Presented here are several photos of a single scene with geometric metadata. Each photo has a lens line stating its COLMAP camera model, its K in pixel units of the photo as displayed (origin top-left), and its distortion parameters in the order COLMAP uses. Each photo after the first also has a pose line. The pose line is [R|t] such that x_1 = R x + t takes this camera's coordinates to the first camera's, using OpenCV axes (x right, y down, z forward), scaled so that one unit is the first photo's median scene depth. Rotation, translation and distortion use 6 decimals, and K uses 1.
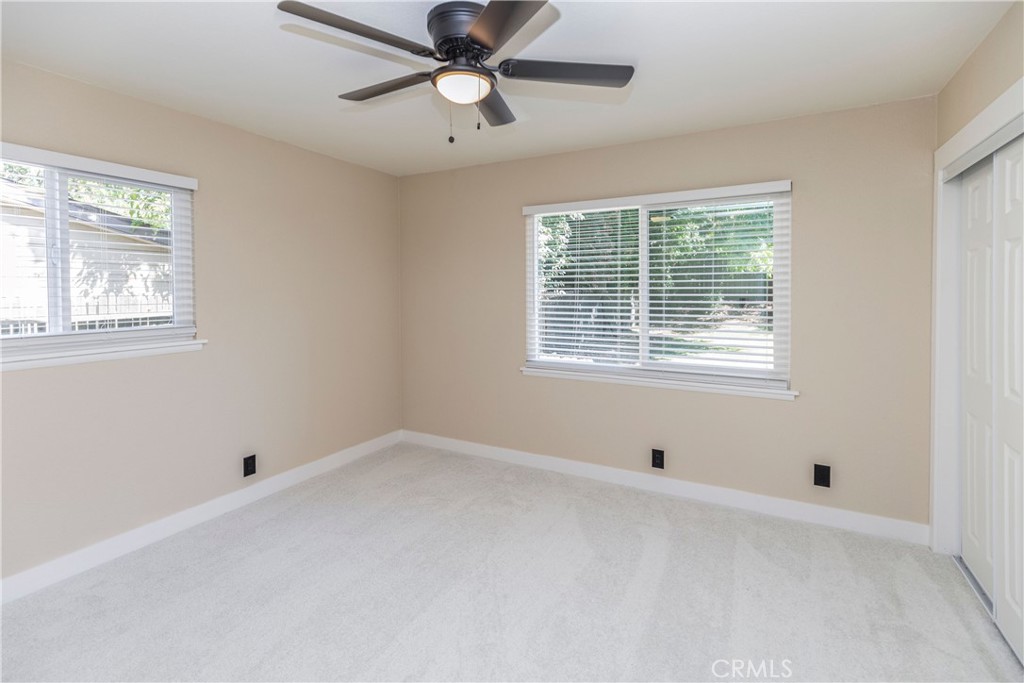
lens RADIAL K [[468.3, 0, 512.0], [0, 468.3, 341.5], [0, 0, 1]] dist [-0.000516, -0.000493]
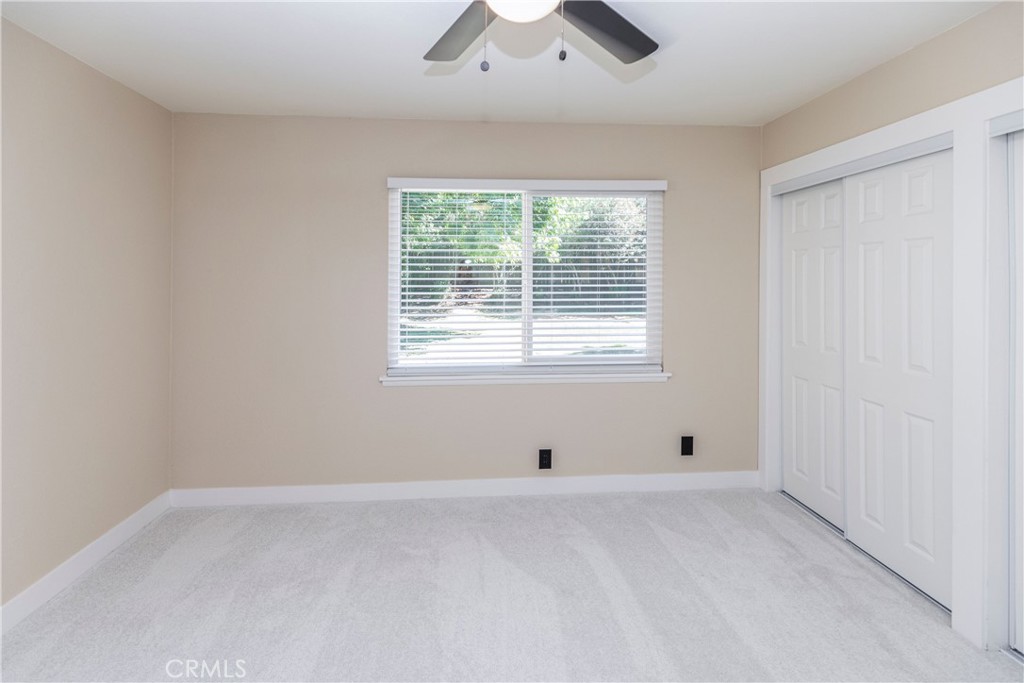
lens RADIAL K [[477.7, 0, 508.4], [0, 477.7, 310.1], [0, 0, 1]] dist [0.002346, -0.000200]
pose [[0.840706, -0.034689, 0.540379, -0.273500], [0.058507, 0.997923, -0.026962, -0.028285], [-0.538321, 0.054283, 0.840989, 0.227751]]
